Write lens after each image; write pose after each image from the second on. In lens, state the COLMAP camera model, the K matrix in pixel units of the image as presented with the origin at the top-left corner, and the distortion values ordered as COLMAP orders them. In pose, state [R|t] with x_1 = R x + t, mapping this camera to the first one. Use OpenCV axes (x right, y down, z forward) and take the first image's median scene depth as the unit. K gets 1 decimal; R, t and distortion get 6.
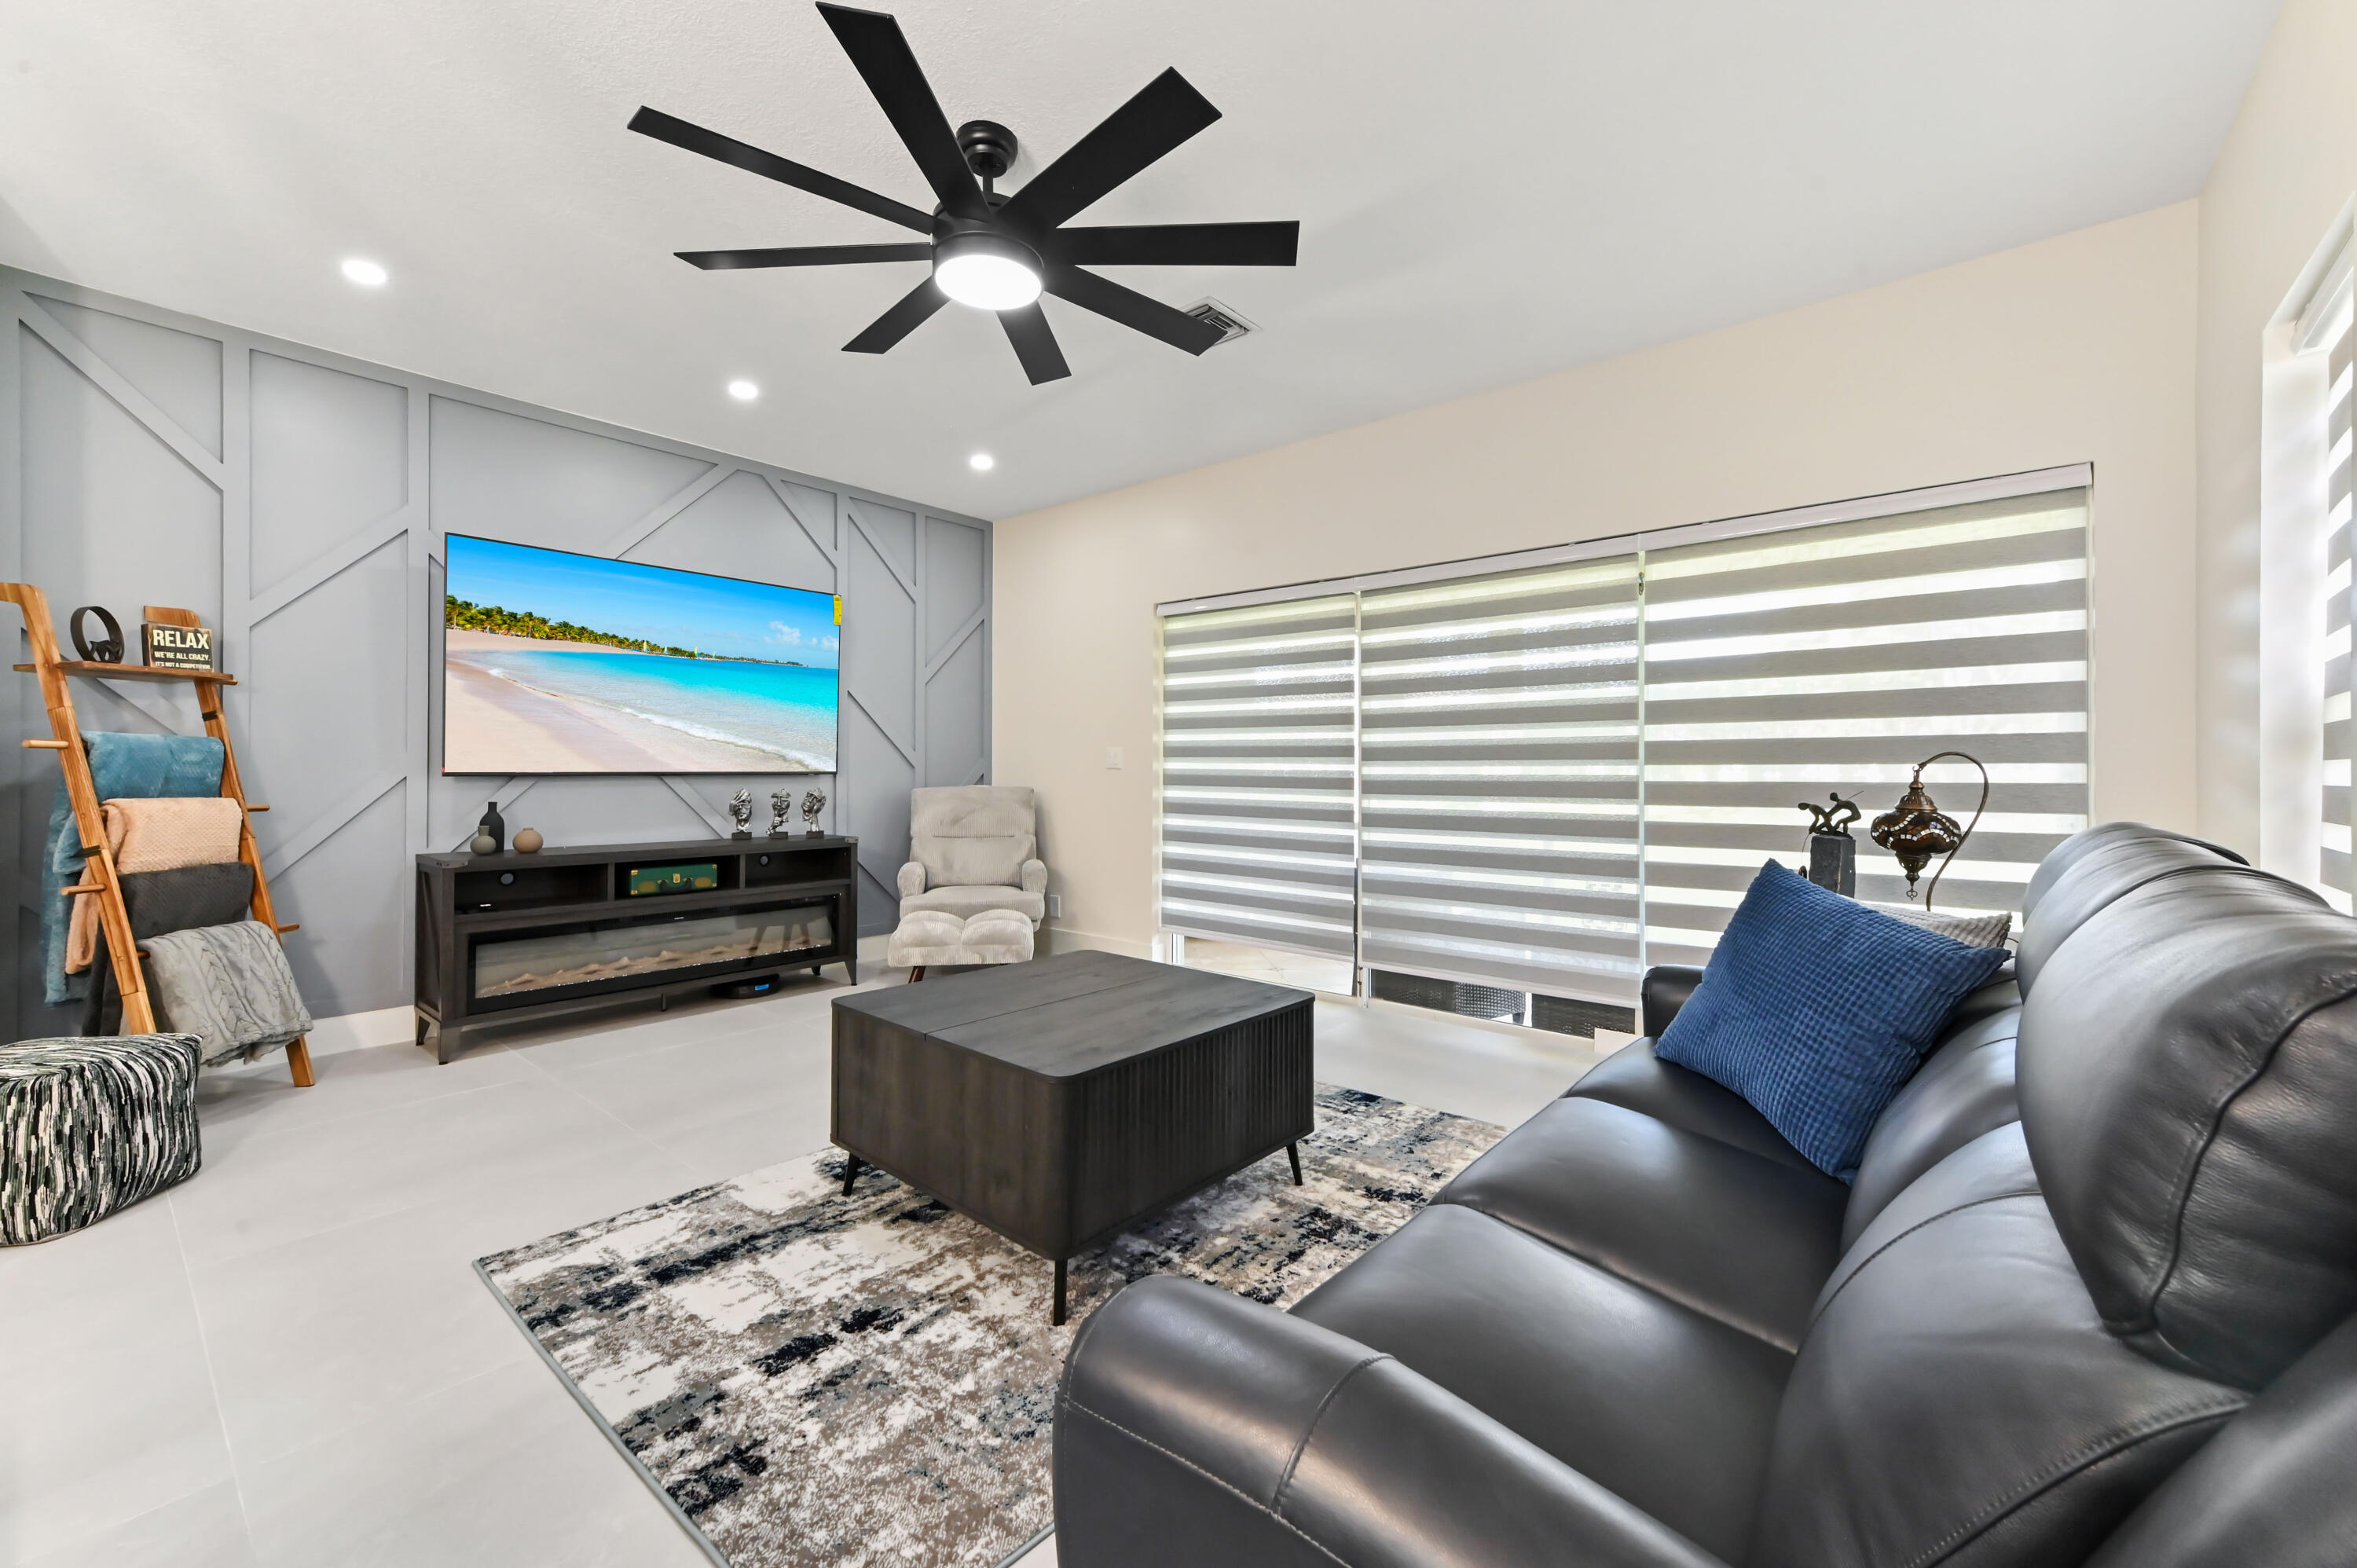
lens RADIAL K [[933.5, 0, 1172.6], [0, 933.5, 762.0], [0, 0, 1]] dist [0.017157, -0.000421]
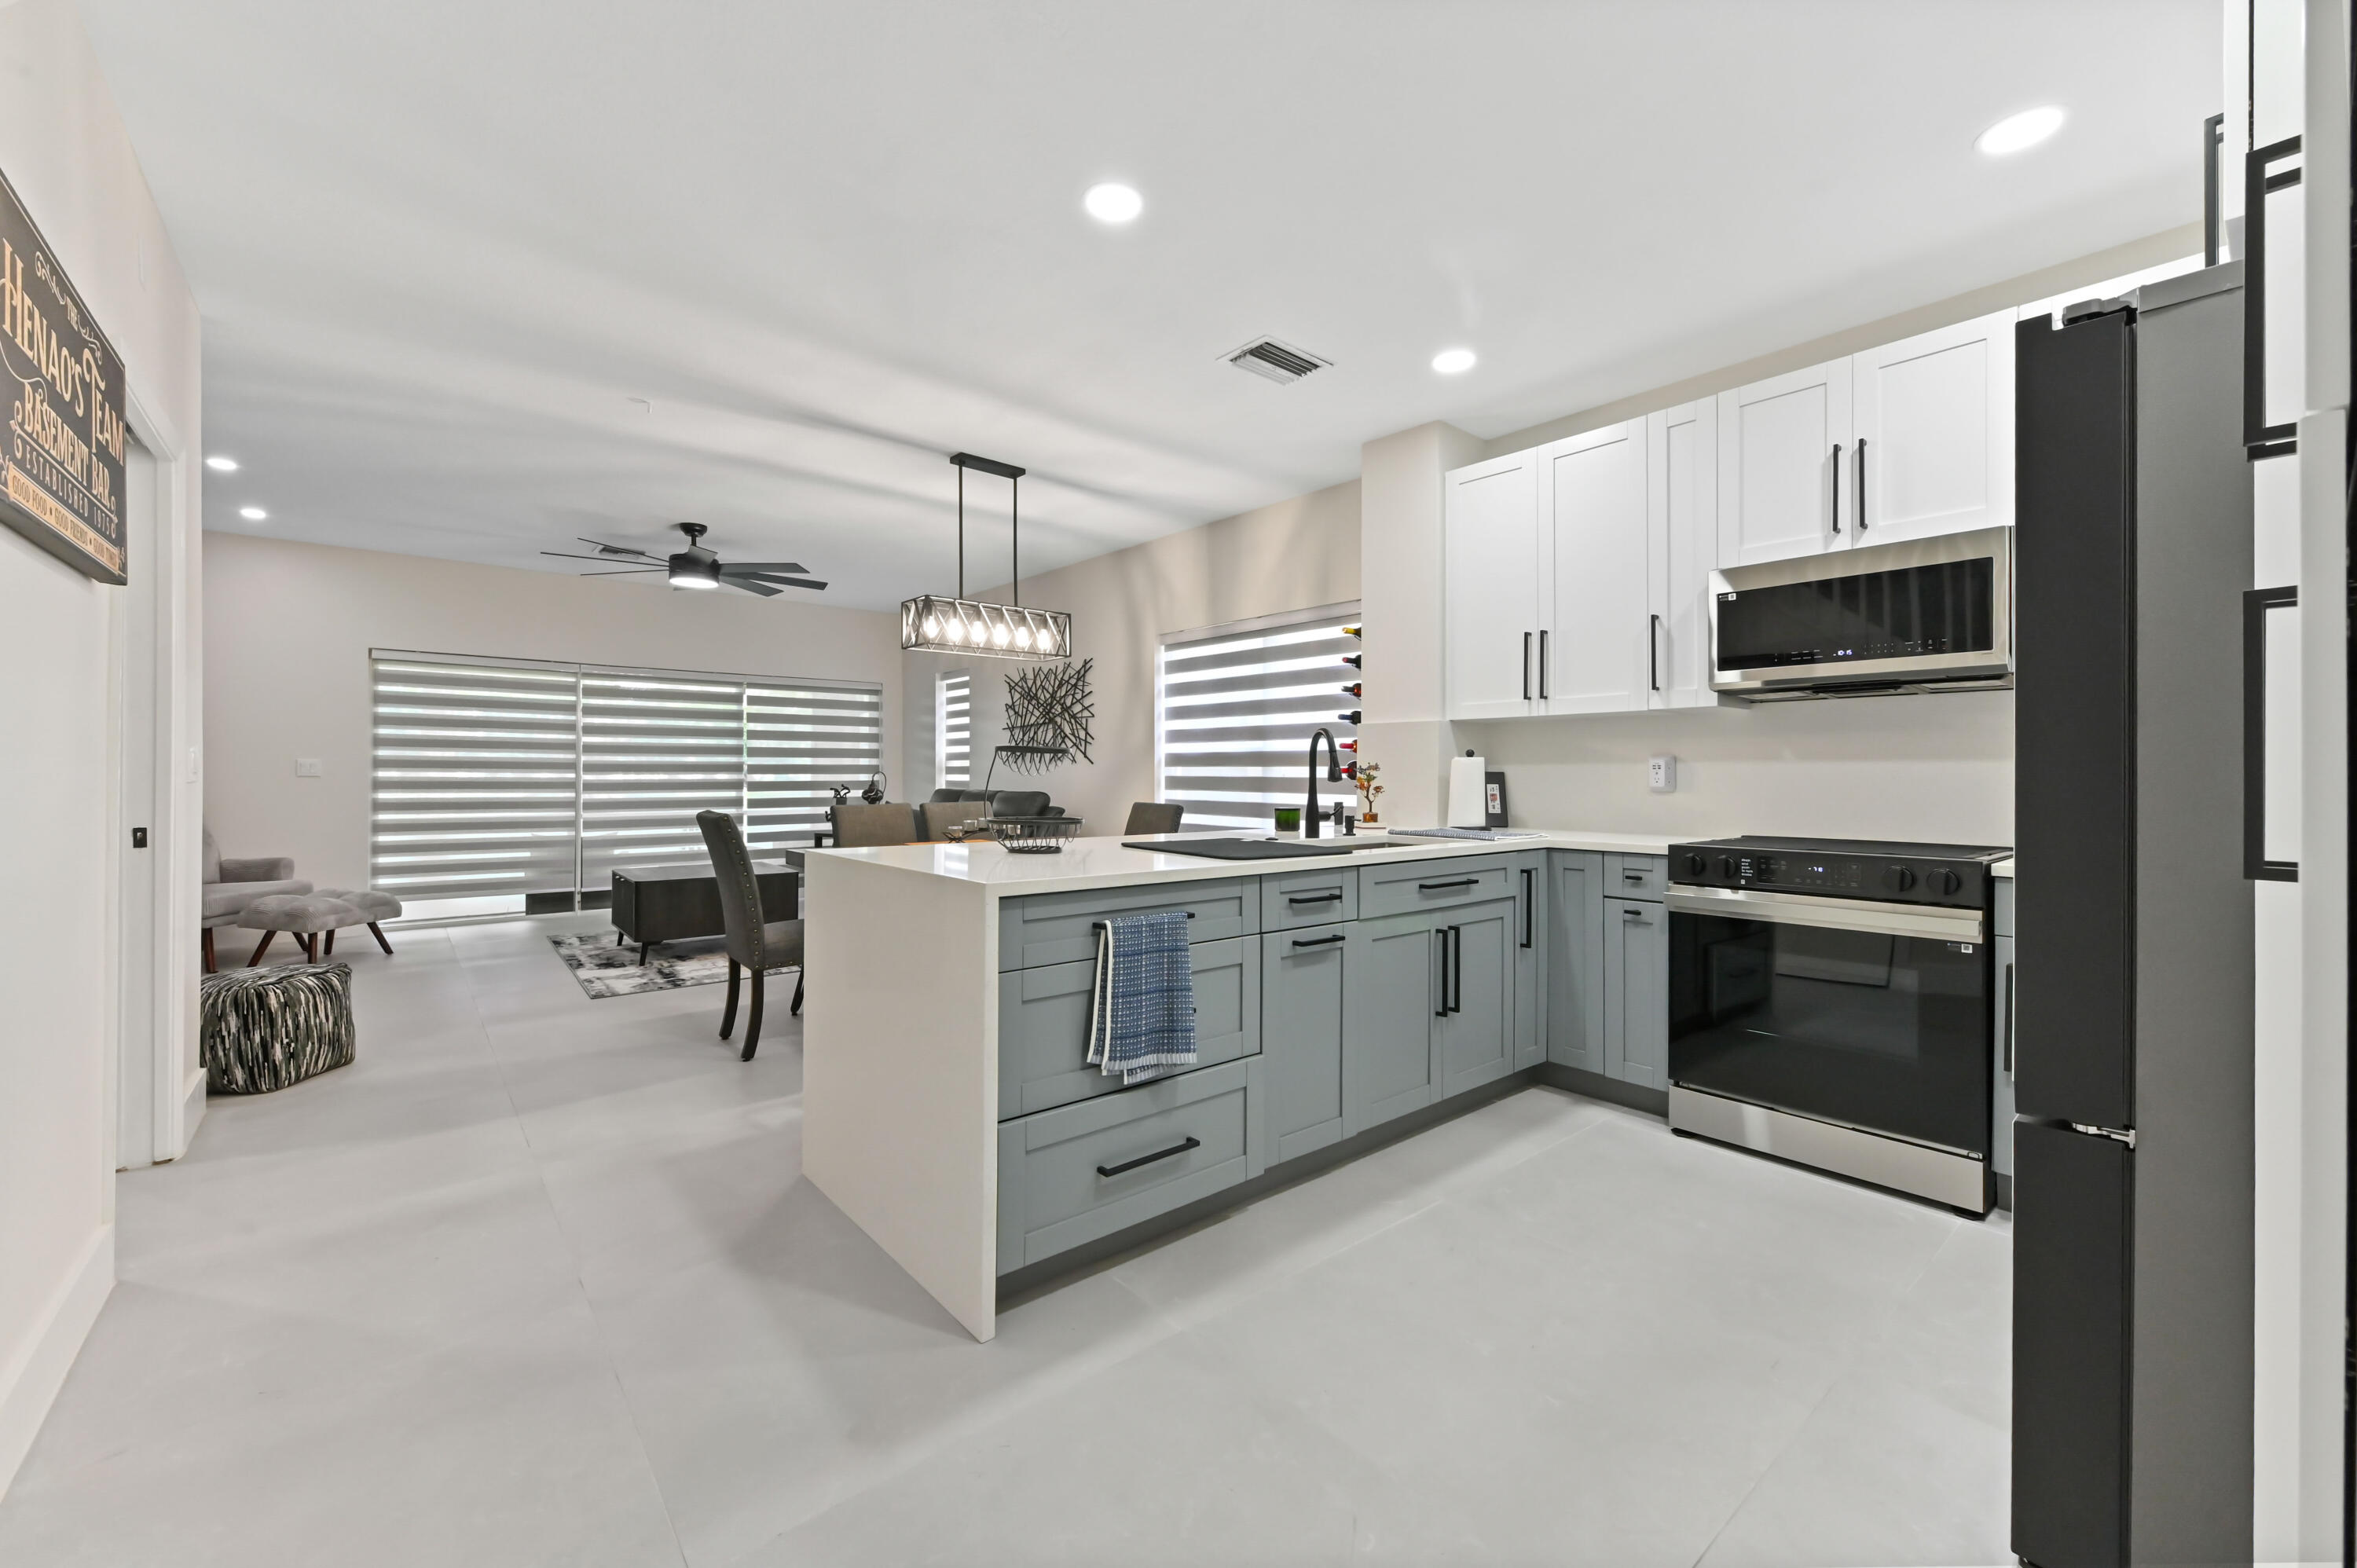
lens RADIAL K [[933.5, 0, 1194.6], [0, 933.5, 773.1], [0, 0, 1]] dist [0.017157, -0.000421]
pose [[0.144147, -0.002133, 0.989554, -2.292631], [-0.010852, 0.999934, 0.003736, -0.028663], [-0.989497, -0.011277, 0.144115, -0.613196]]
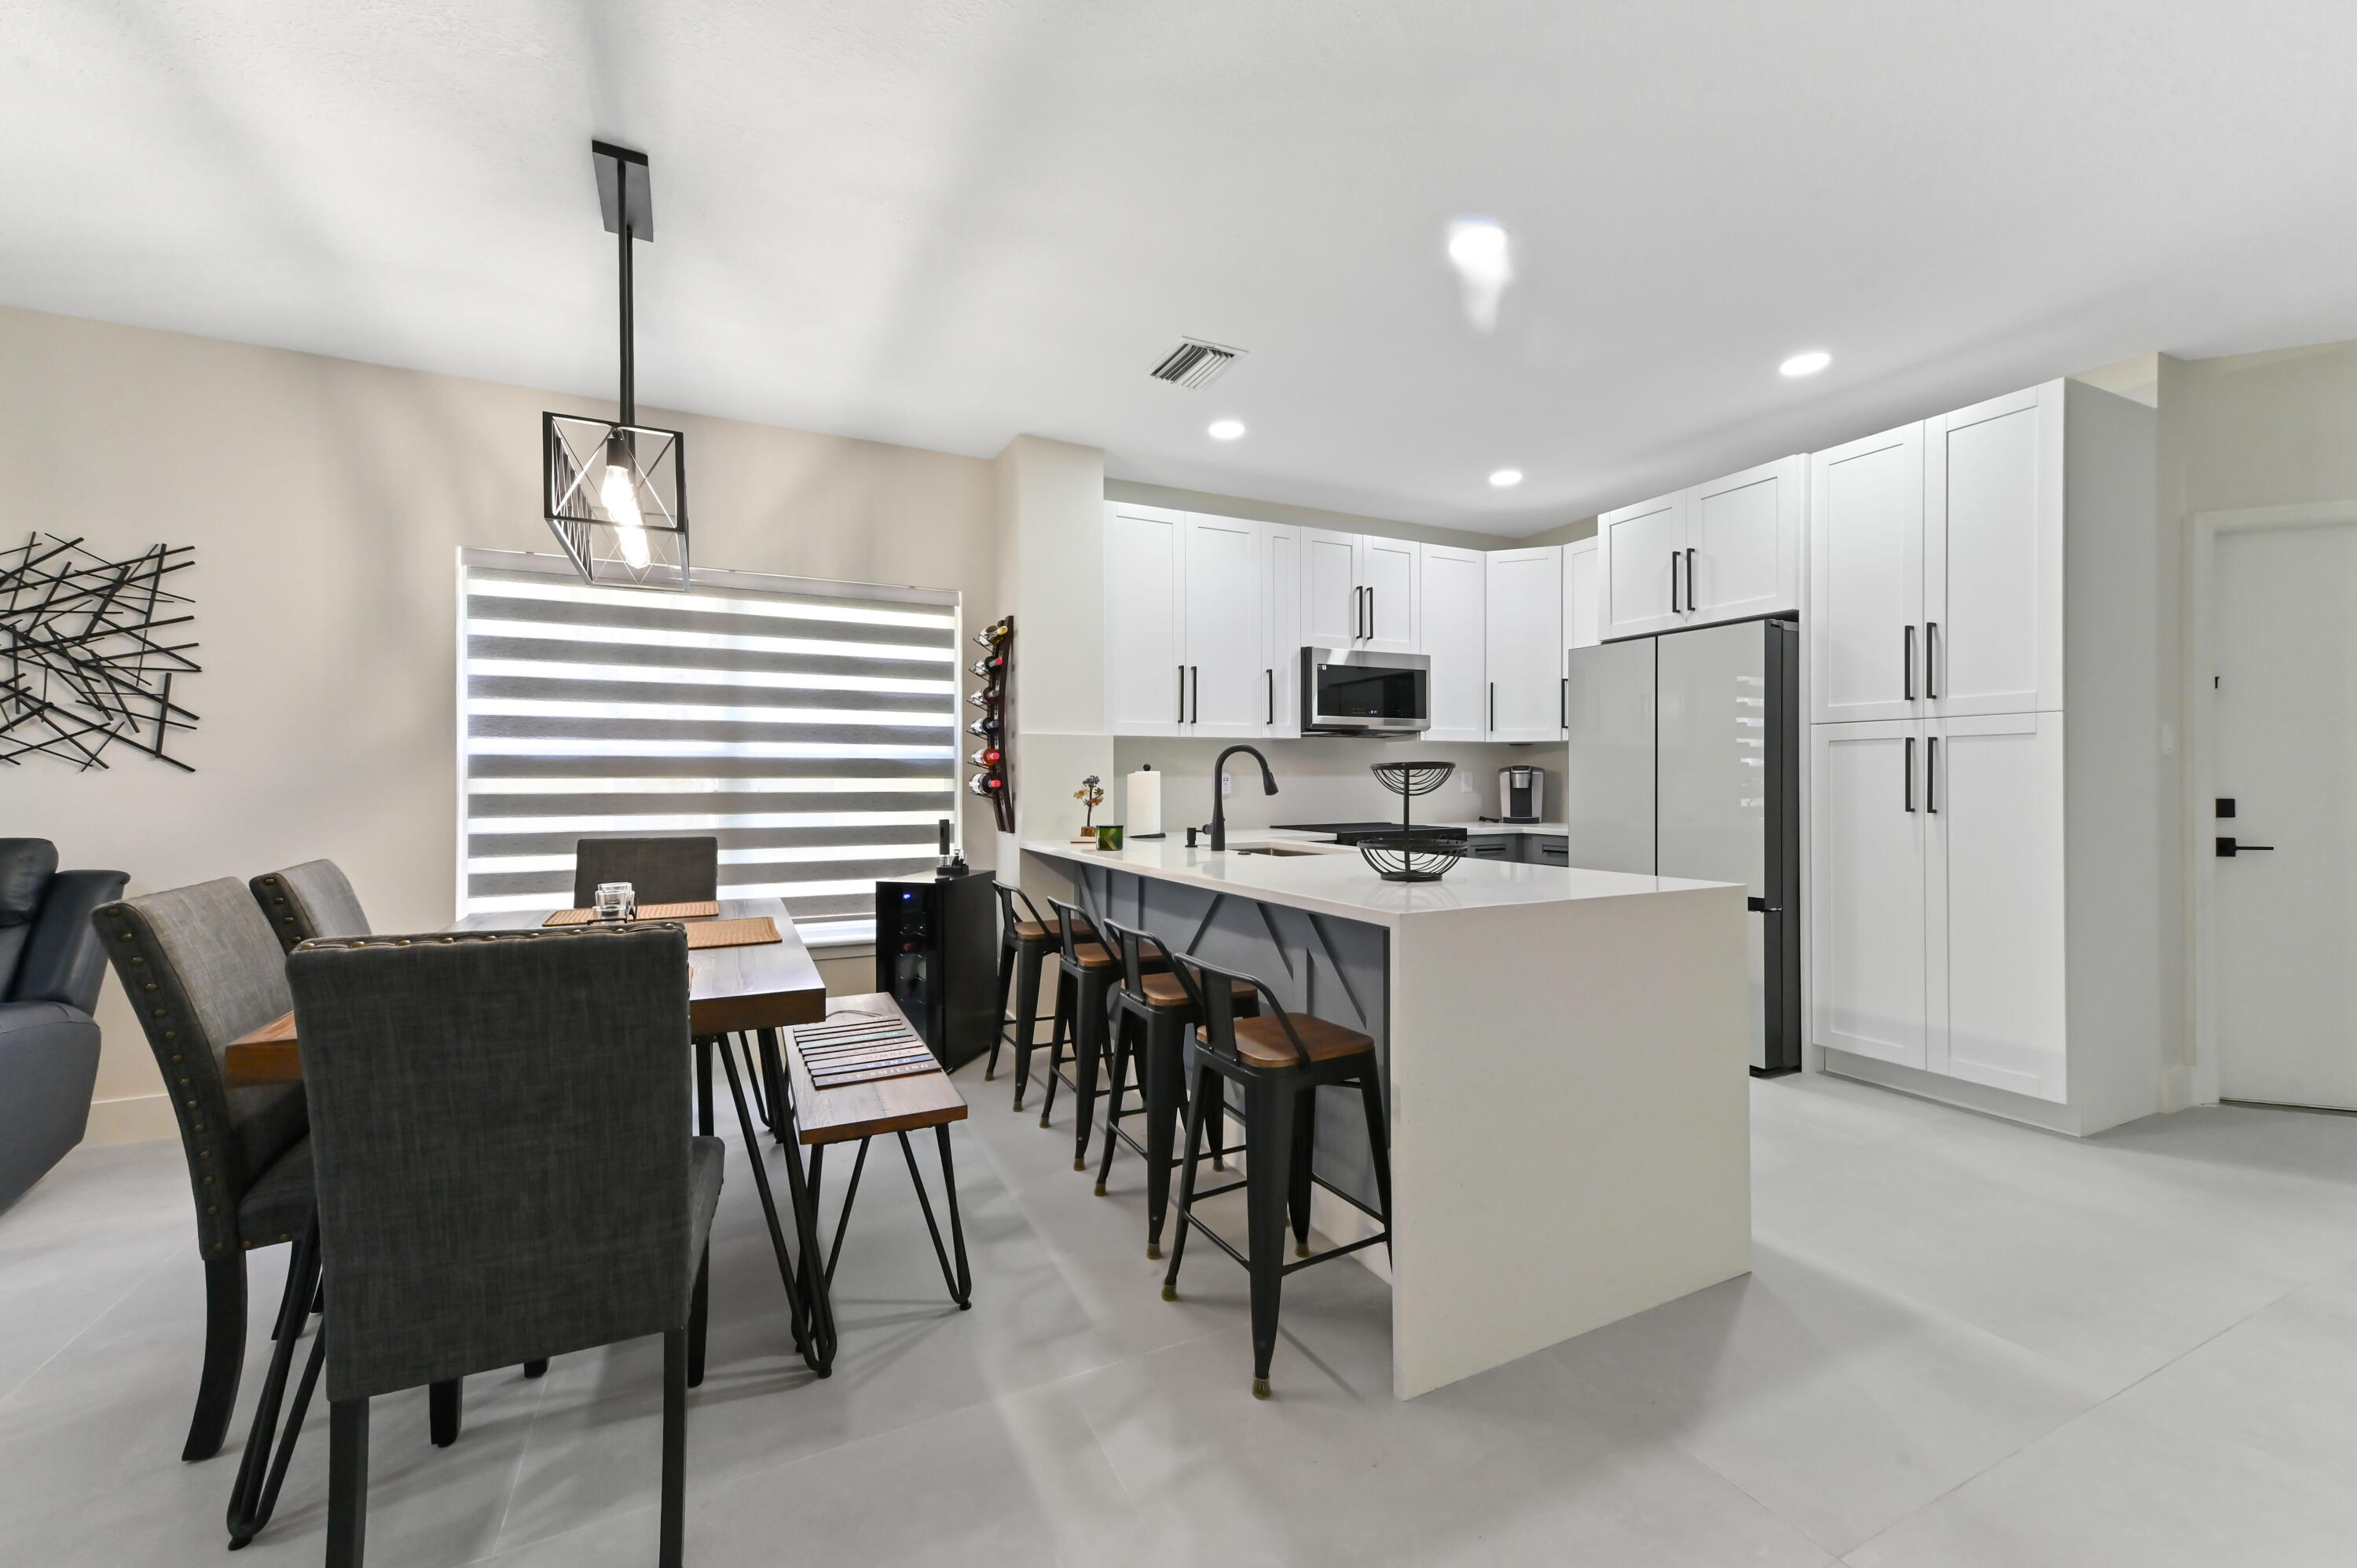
lens RADIAL K [[933.5, 0, 1175.4], [0, 933.5, 782.0], [0, 0, 1]] dist [0.017157, -0.000421]
pose [[-0.920791, -0.001094, 0.390054, -1.413766], [-0.003142, 0.999984, -0.004613, -0.026103], [-0.390043, -0.005473, -0.920780, 0.705458]]
